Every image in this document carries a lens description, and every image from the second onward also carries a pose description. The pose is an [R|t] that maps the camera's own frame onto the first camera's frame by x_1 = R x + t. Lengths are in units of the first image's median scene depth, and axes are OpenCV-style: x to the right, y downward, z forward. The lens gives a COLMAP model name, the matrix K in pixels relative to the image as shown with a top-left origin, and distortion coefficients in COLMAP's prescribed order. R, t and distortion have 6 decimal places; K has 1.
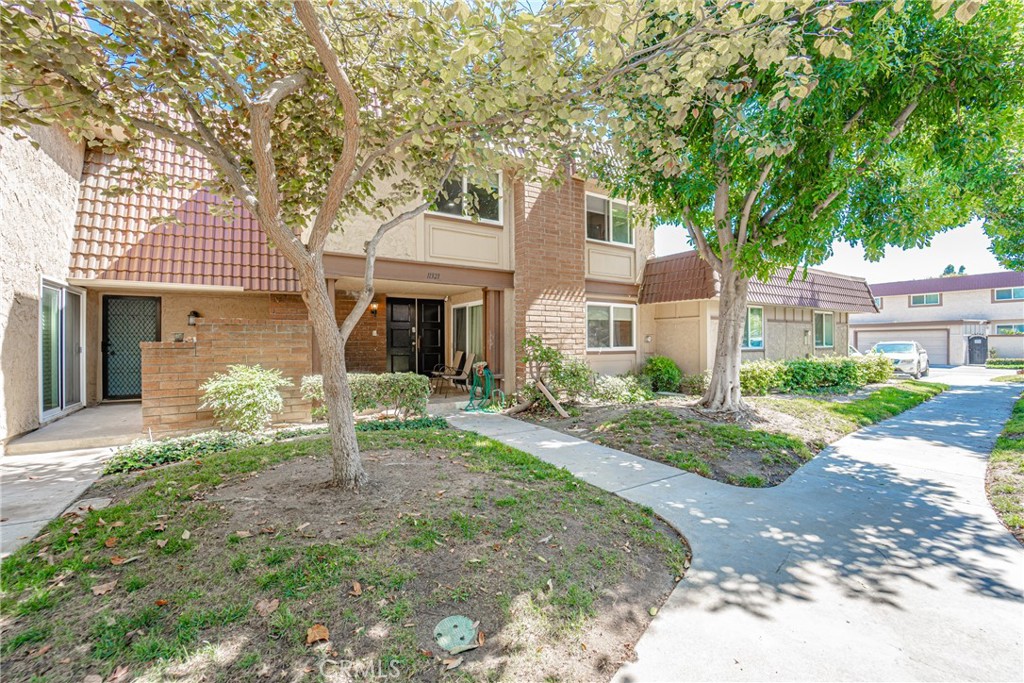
lens RADIAL K [[416.0, 0, 513.7], [0, 416.0, 339.8], [0, 0, 1]] dist [-0.021799, -0.000106]
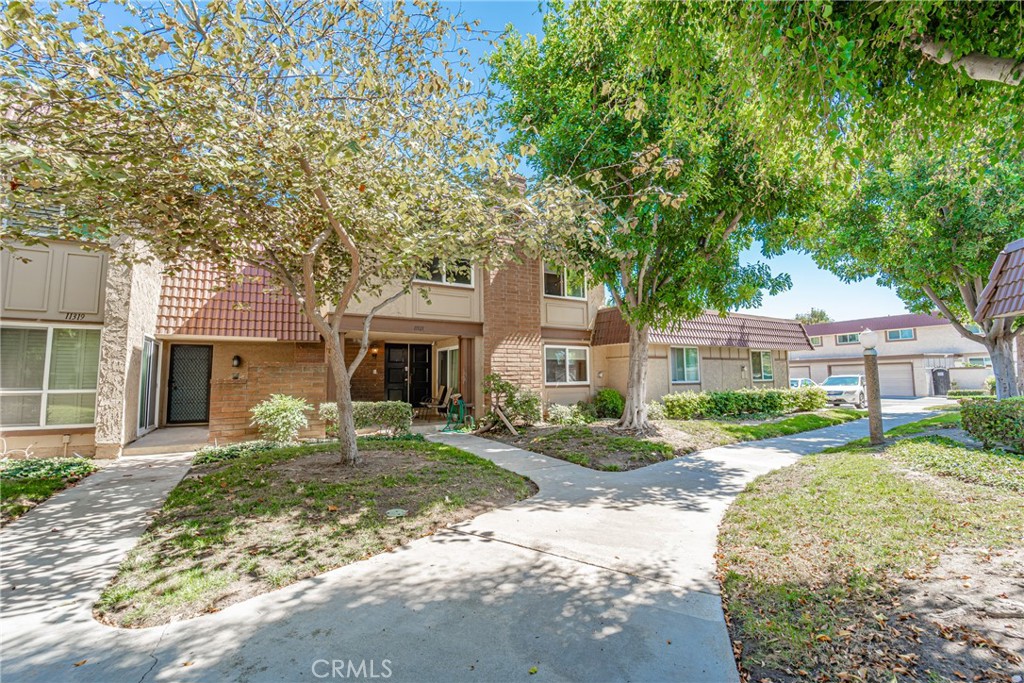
lens RADIAL K [[416.0, 0, 513.7], [0, 416.0, 339.8], [0, 0, 1]] dist [-0.021799, -0.000106]
pose [[0.999826, -0.008486, -0.016637, 0.117912], [0.006997, 0.996134, -0.087565, 0.000833], [0.017316, 0.087433, 0.996020, -0.280050]]
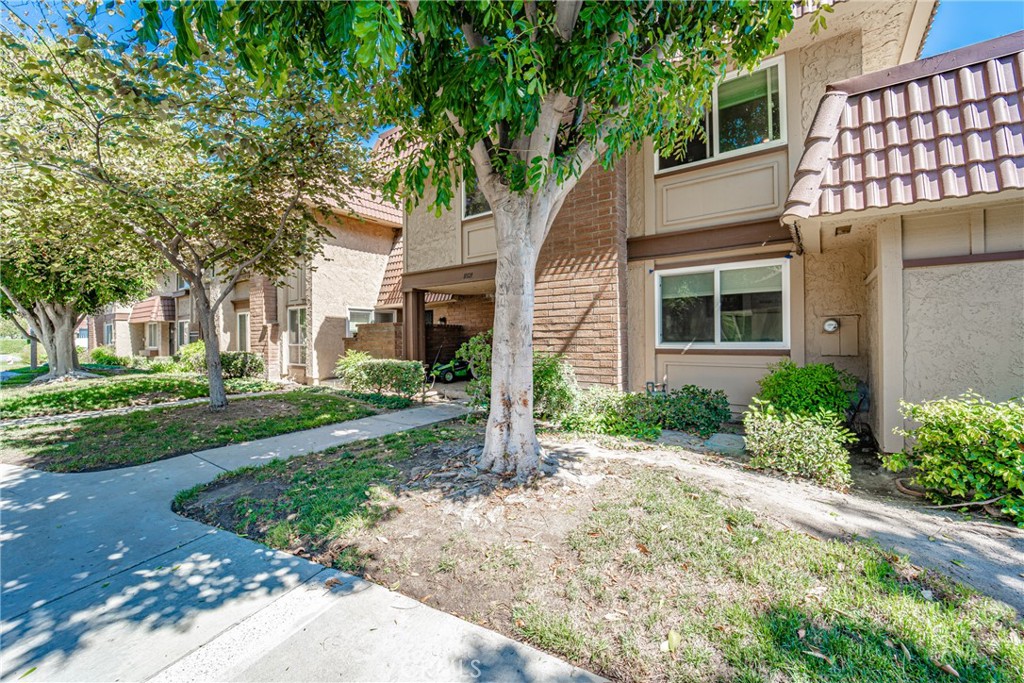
lens RADIAL K [[416.0, 0, 513.7], [0, 416.0, 339.8], [0, 0, 1]] dist [-0.021799, -0.000106]
pose [[0.364193, 0.003628, -0.931316, 0.791174], [0.013554, 0.999866, 0.009195, 0.006034], [0.931225, -0.015972, 0.364095, 0.642948]]
